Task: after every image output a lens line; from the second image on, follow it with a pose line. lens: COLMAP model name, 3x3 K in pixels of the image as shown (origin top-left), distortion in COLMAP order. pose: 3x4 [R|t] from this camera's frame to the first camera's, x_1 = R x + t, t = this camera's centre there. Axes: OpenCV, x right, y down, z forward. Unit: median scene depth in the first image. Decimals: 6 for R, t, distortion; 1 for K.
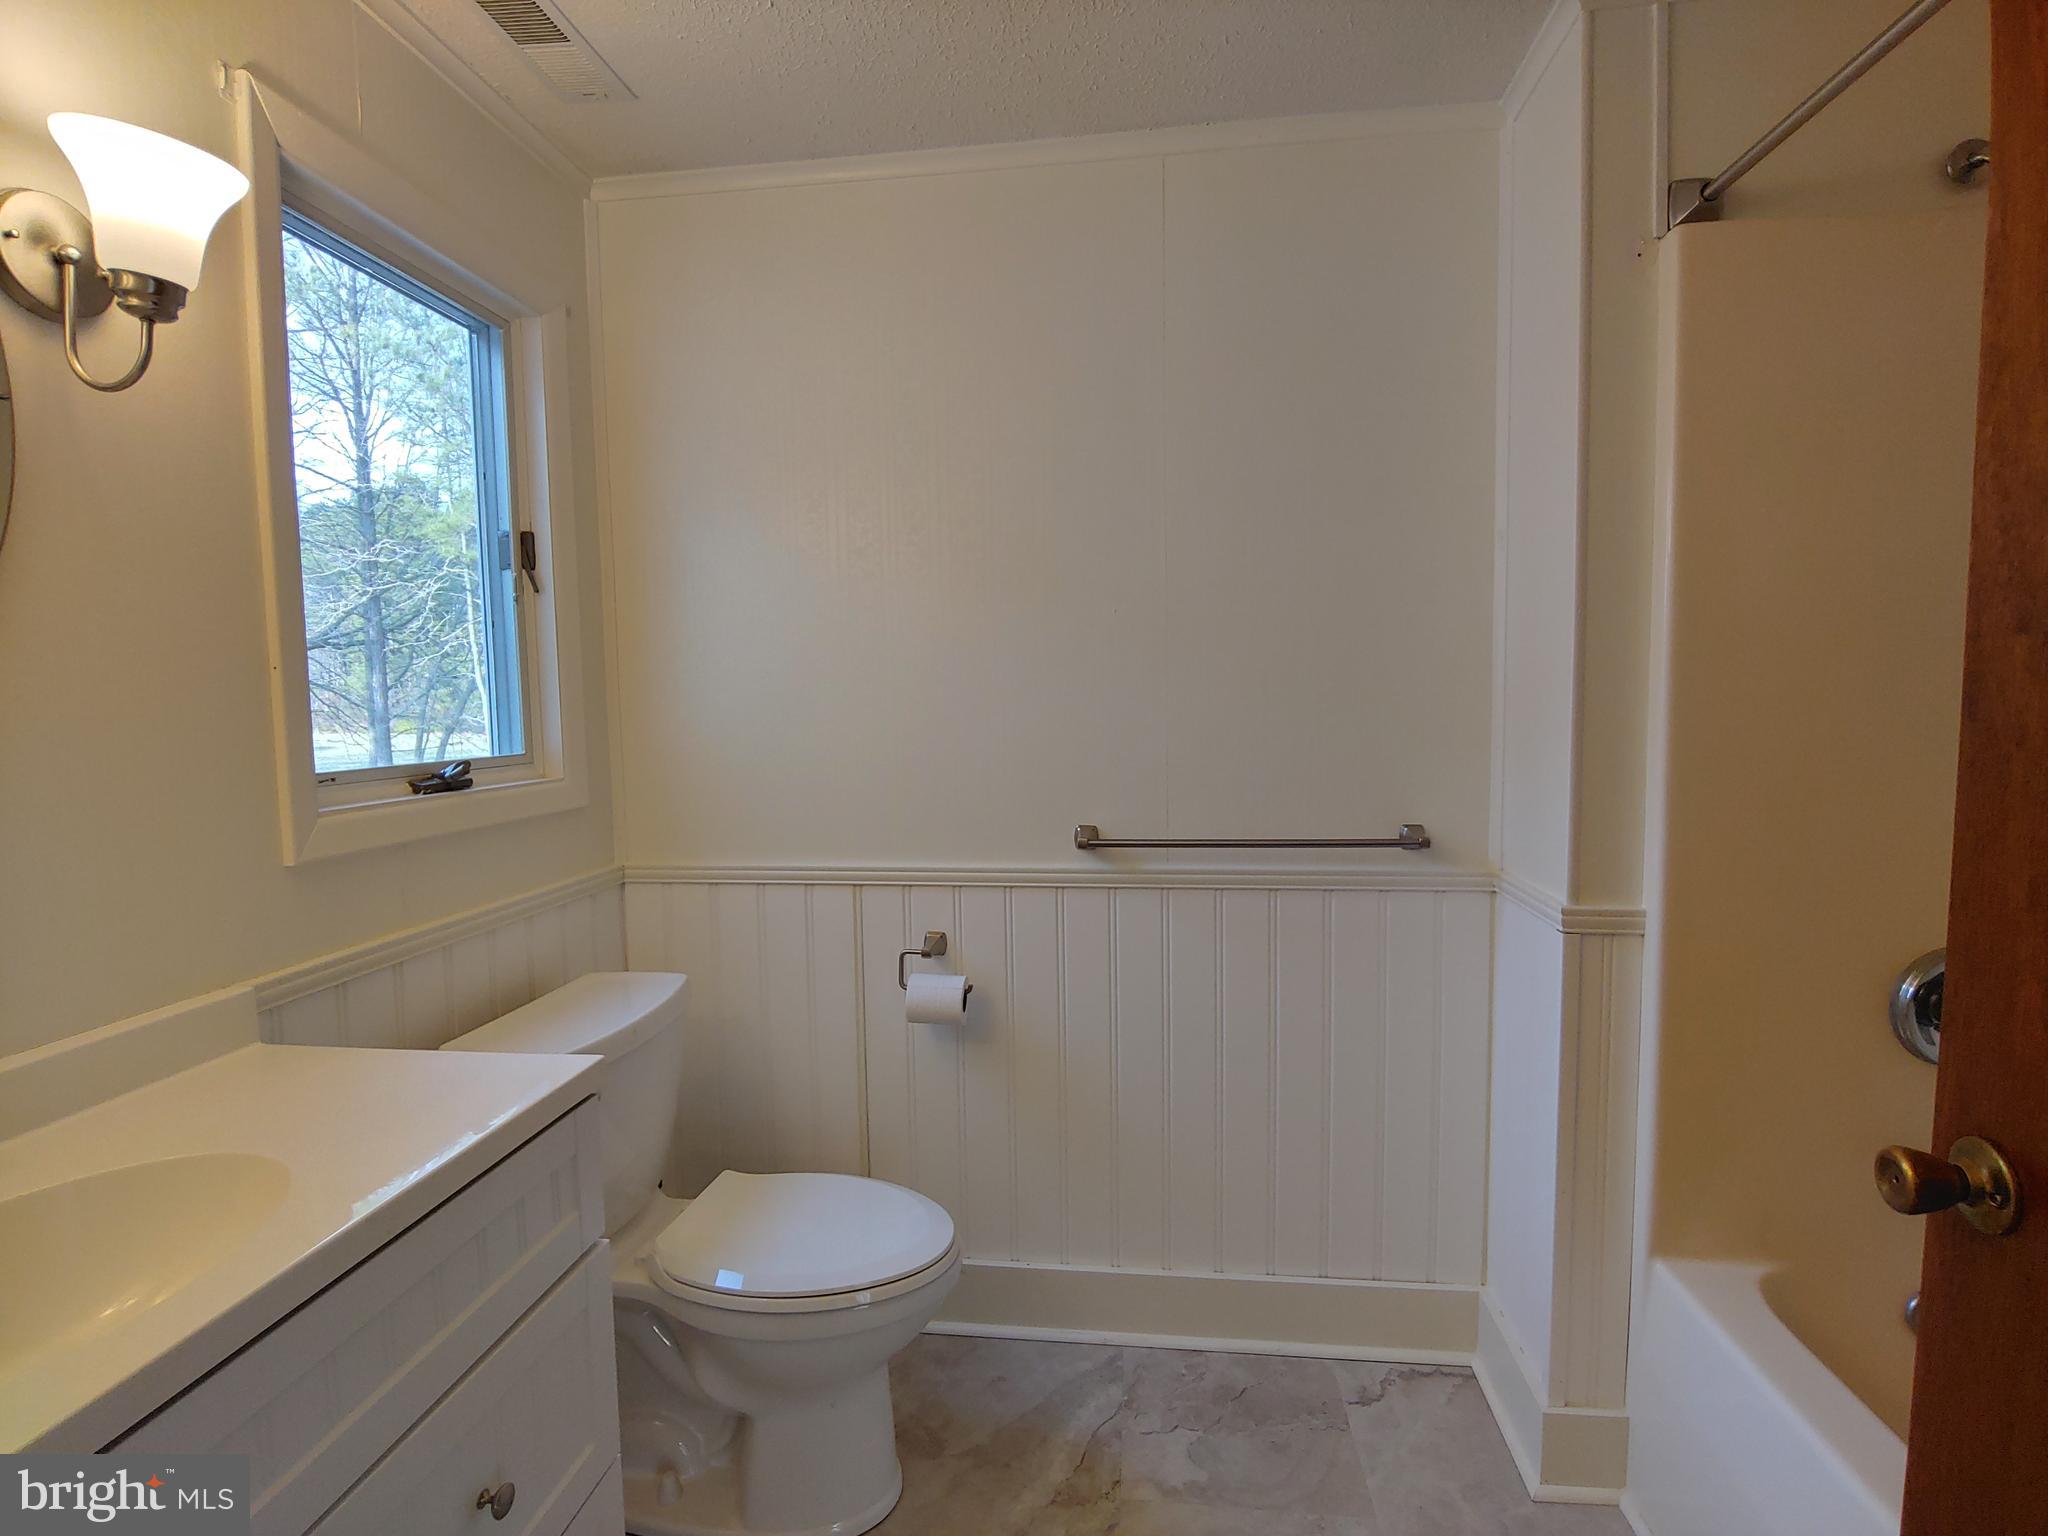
lens RADIAL K [[983.3, 0, 1038.3], [0, 983.3, 772.8], [0, 0, 1]] dist [-0.013754, -0.000779]
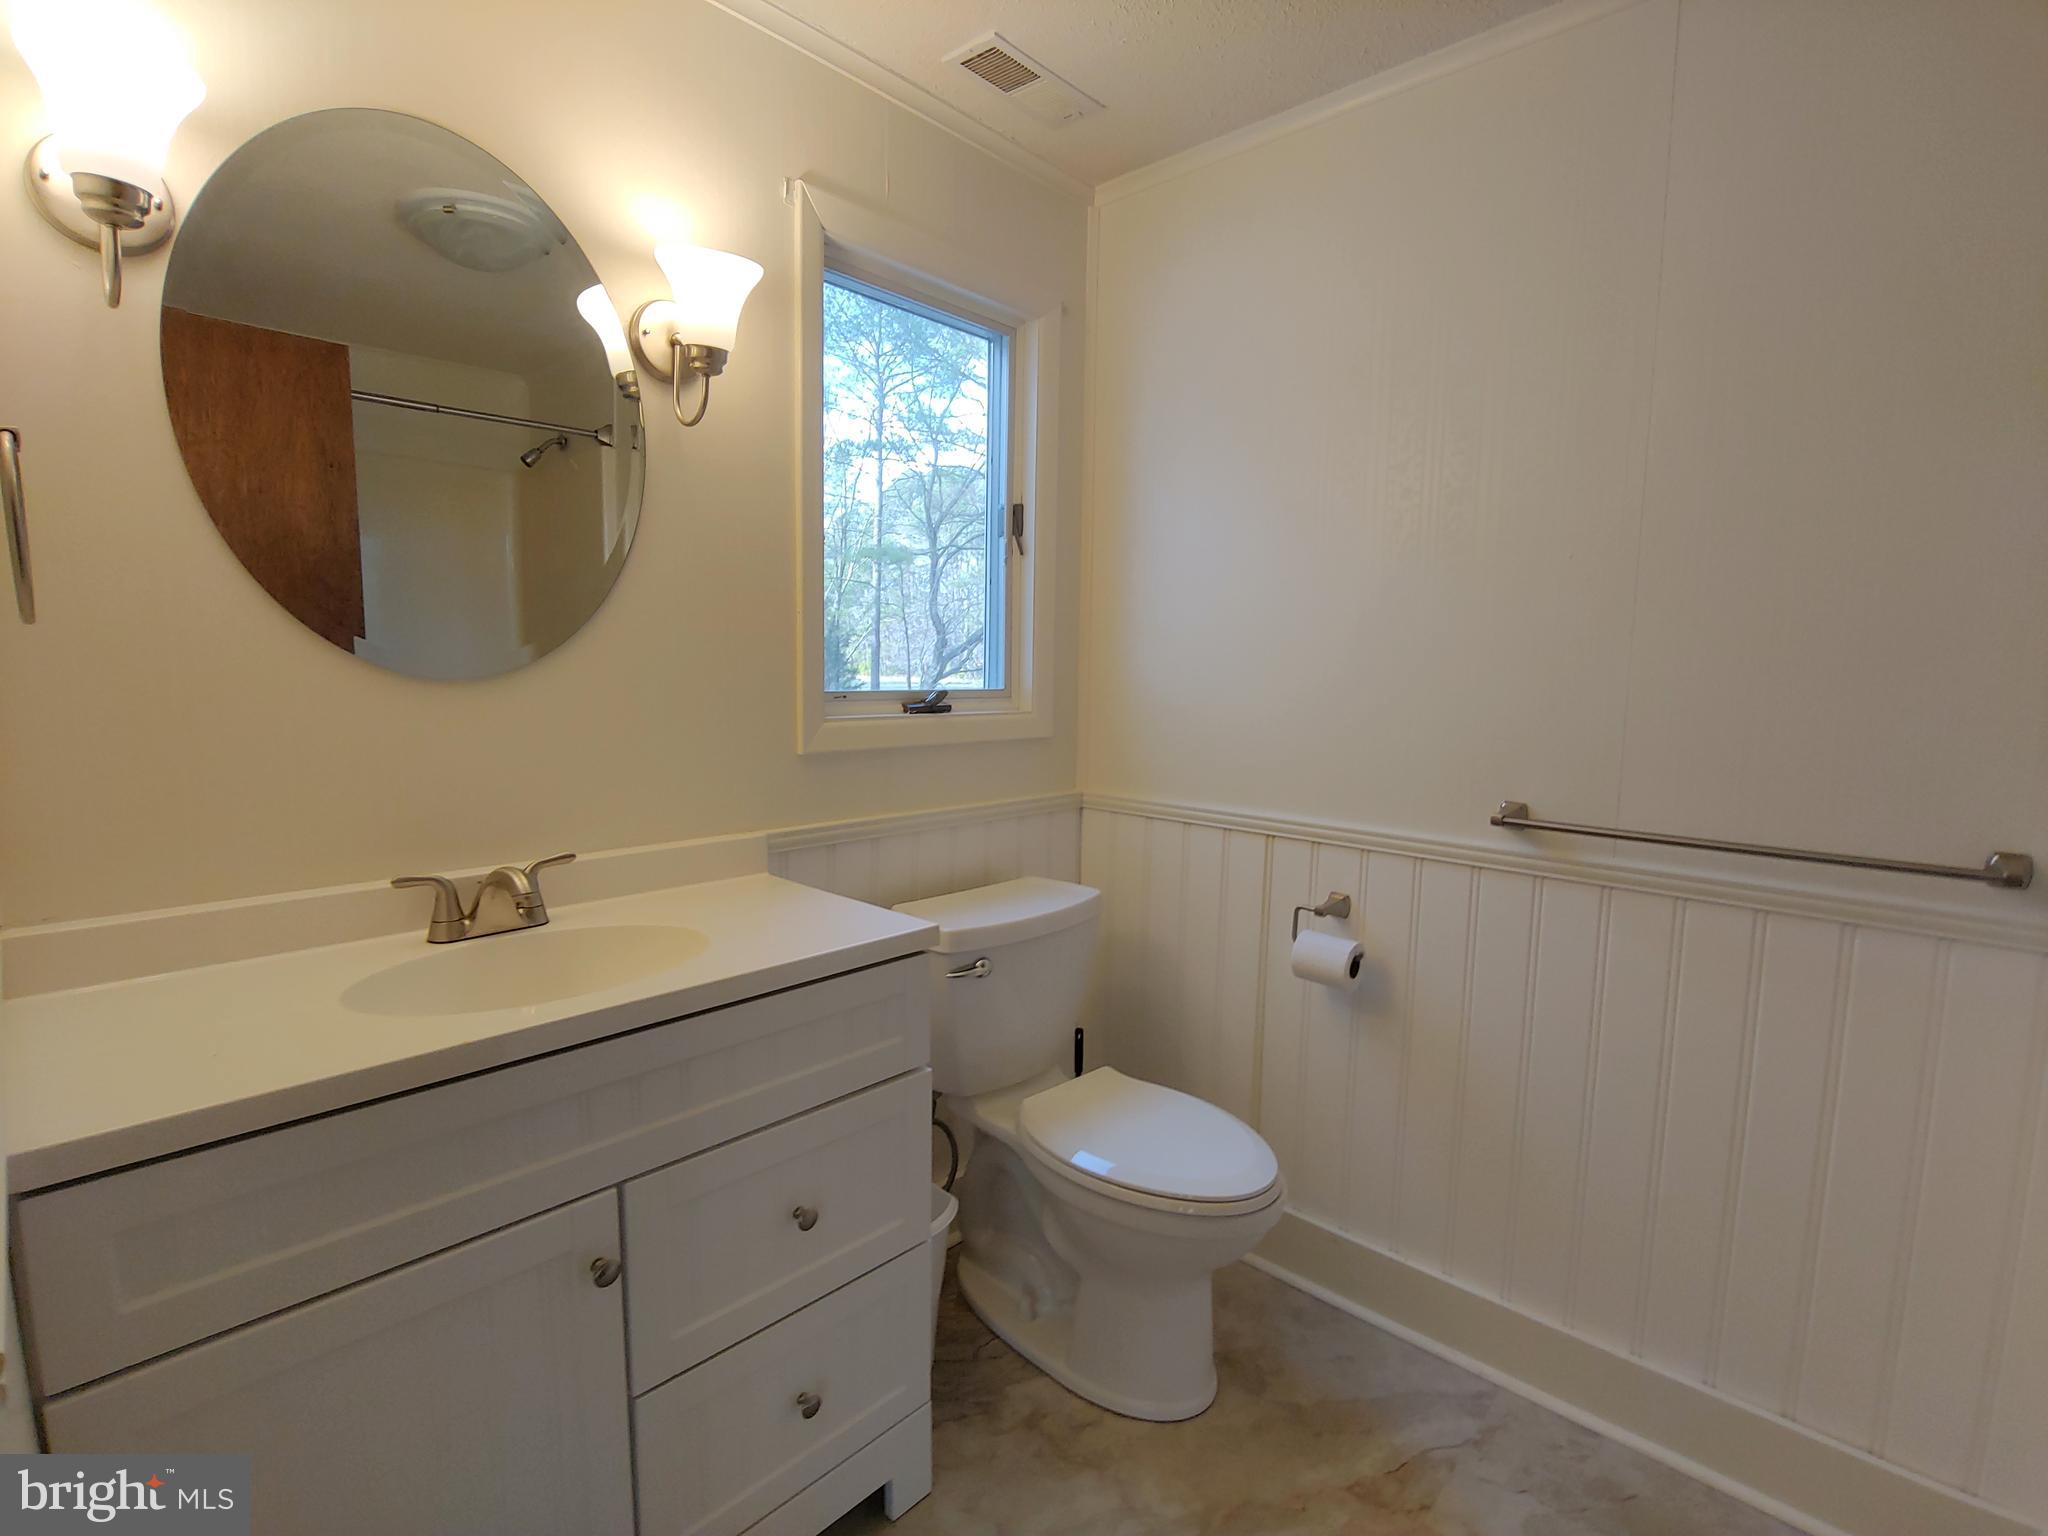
lens RADIAL K [[983.3, 0, 1038.3], [0, 983.3, 772.8], [0, 0, 1]] dist [-0.013754, -0.000779]
pose [[0.805112, 0.096591, -0.585205, 0.236355], [-0.075969, 0.995317, 0.059766, 0.007924], [0.588238, -0.003661, 0.808680, 0.038985]]
